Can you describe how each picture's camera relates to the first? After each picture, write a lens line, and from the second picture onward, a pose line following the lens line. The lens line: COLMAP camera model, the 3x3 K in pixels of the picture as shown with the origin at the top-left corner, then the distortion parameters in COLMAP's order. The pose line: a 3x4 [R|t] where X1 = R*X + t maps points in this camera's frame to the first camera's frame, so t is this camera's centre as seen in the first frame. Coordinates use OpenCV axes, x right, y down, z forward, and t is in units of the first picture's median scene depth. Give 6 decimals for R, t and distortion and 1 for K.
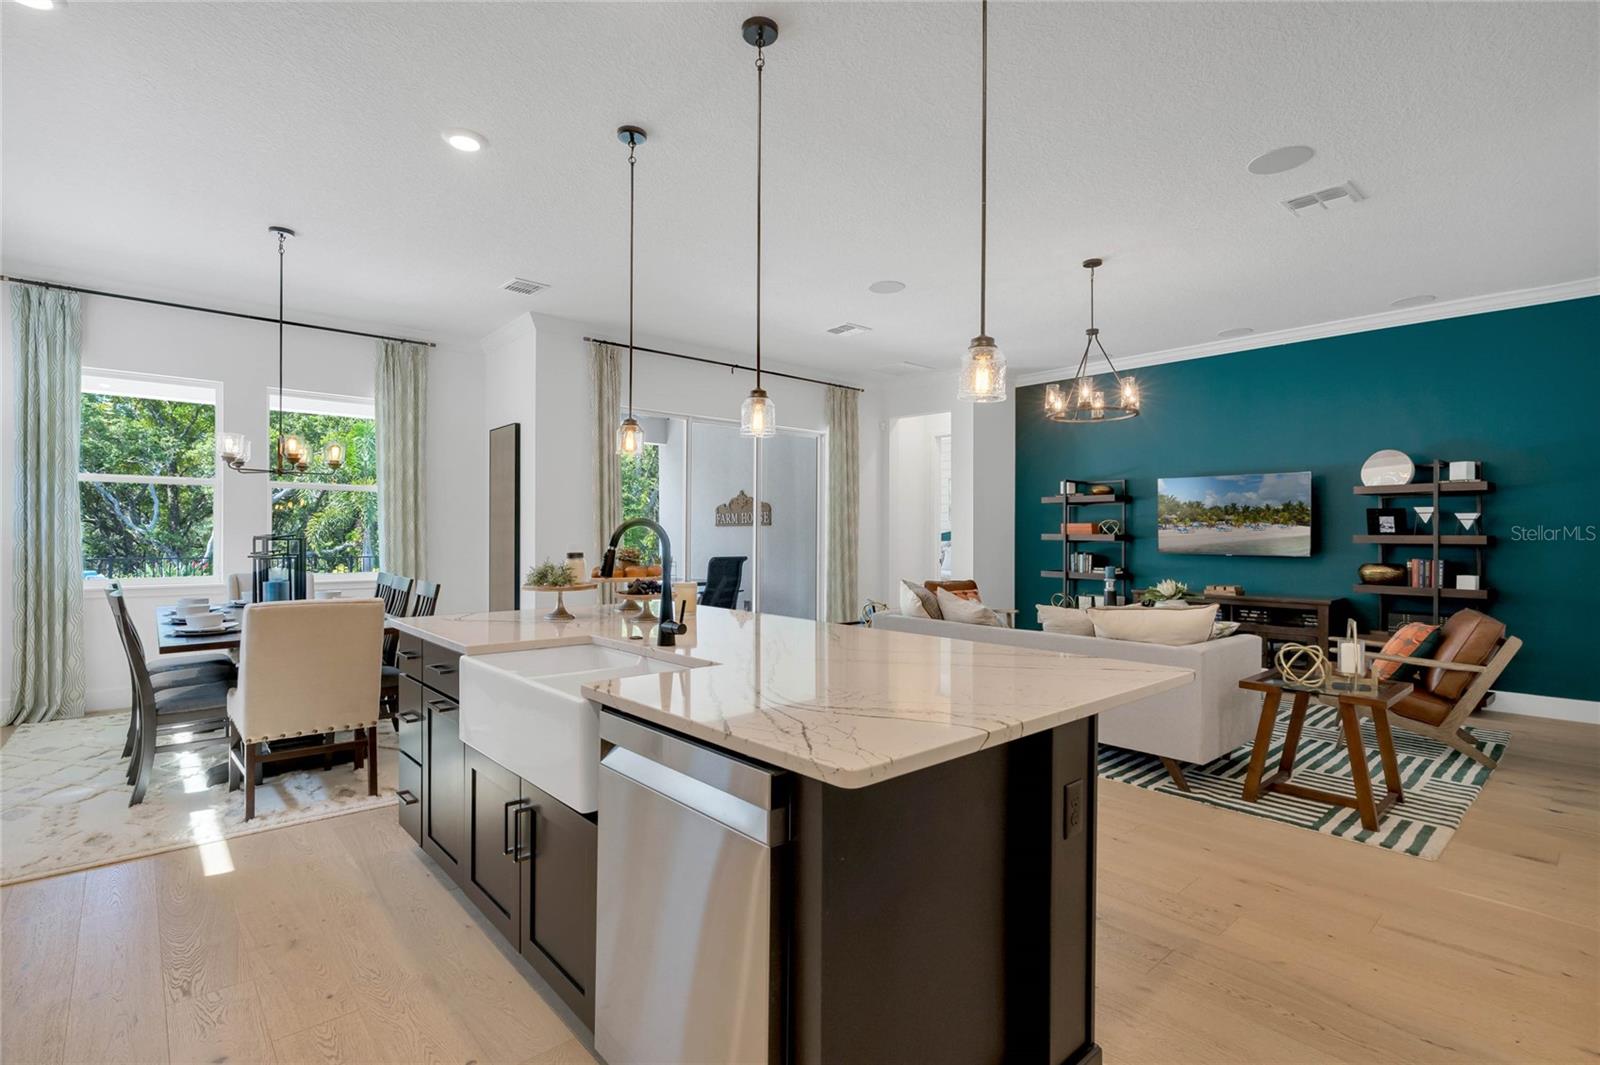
lens RADIAL K [[731.6, 0, 795.9], [0, 731.6, 541.7], [0, 0, 1]] dist [0.002670, 0.000289]
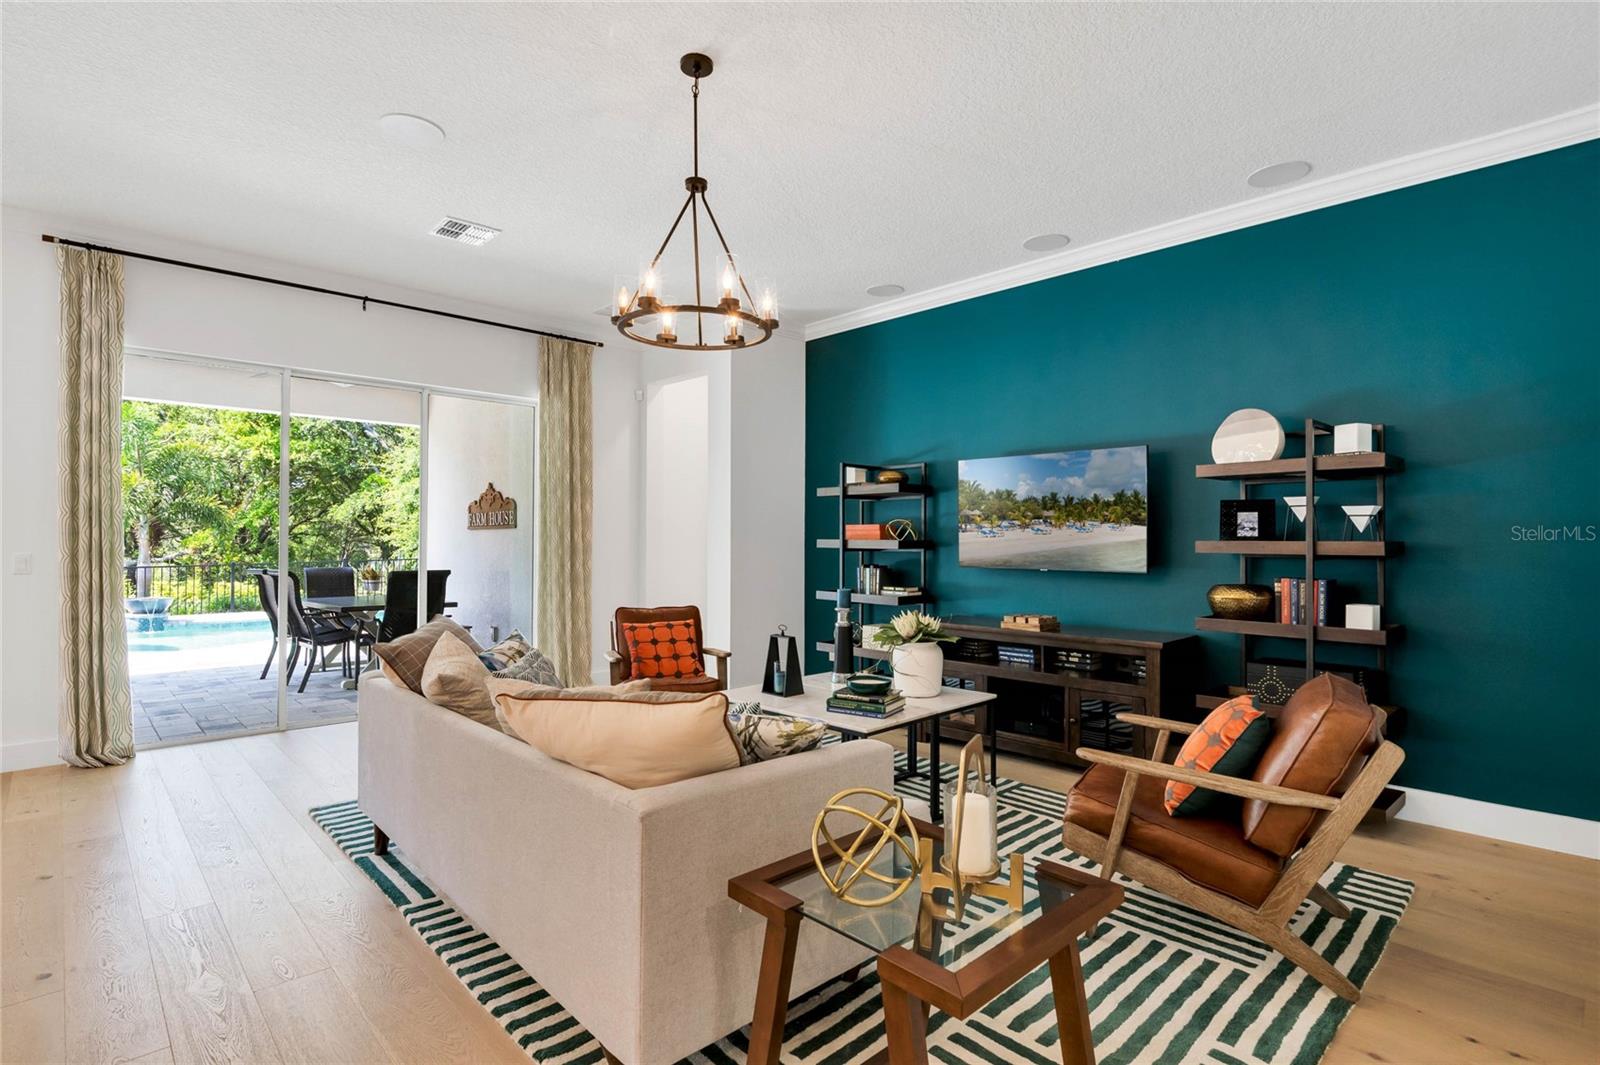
lens RADIAL K [[752.0, 0, 800.0], [0, 752.0, 532.5], [0, 0, 1]] dist [-0.002365, -0.000037]
pose [[0.999891, -0.001545, 0.014665, 0.405554], [0.001801, 0.999846, -0.017482, -0.005273], [-0.014636, 0.017507, 0.999740, 0.347863]]
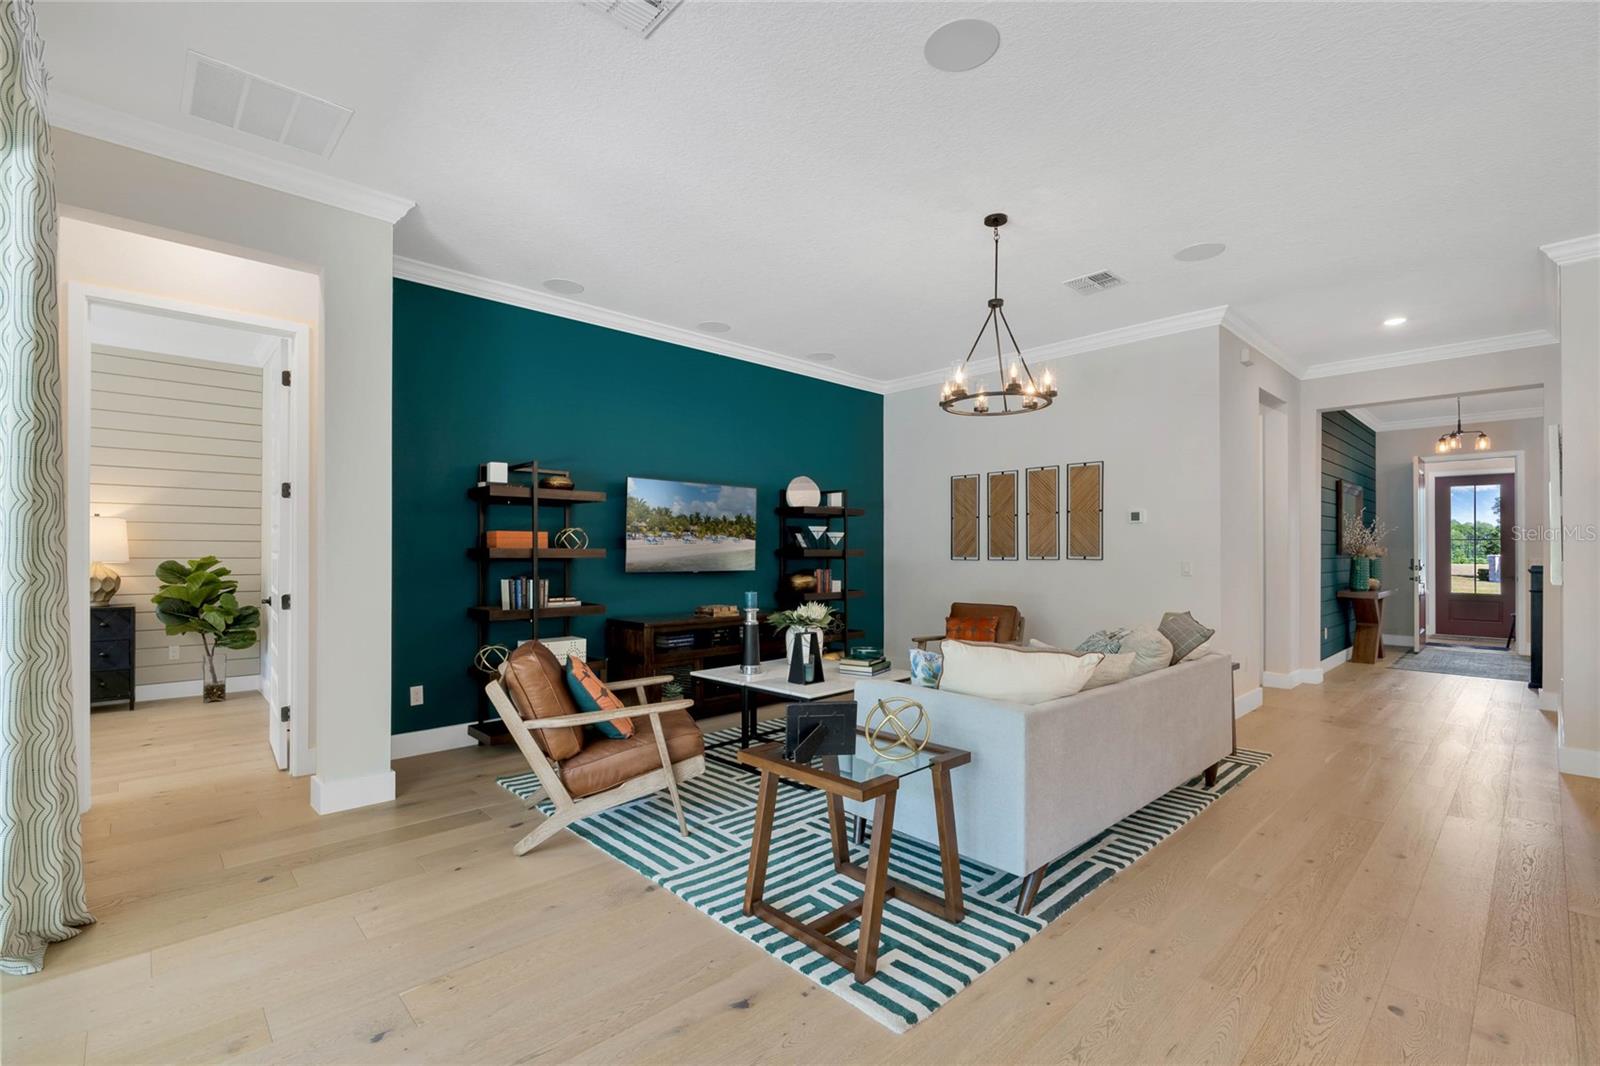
lens RADIAL K [[731.6, 0, 795.9], [0, 731.6, 542.2], [0, 0, 1]] dist [0.002670, 0.000289]
pose [[-0.027265, 0.005466, 0.999613, -0.343353], [-0.001598, 0.999984, -0.005512, -0.013806], [-0.999627, -0.001748, -0.027256, 1.050307]]
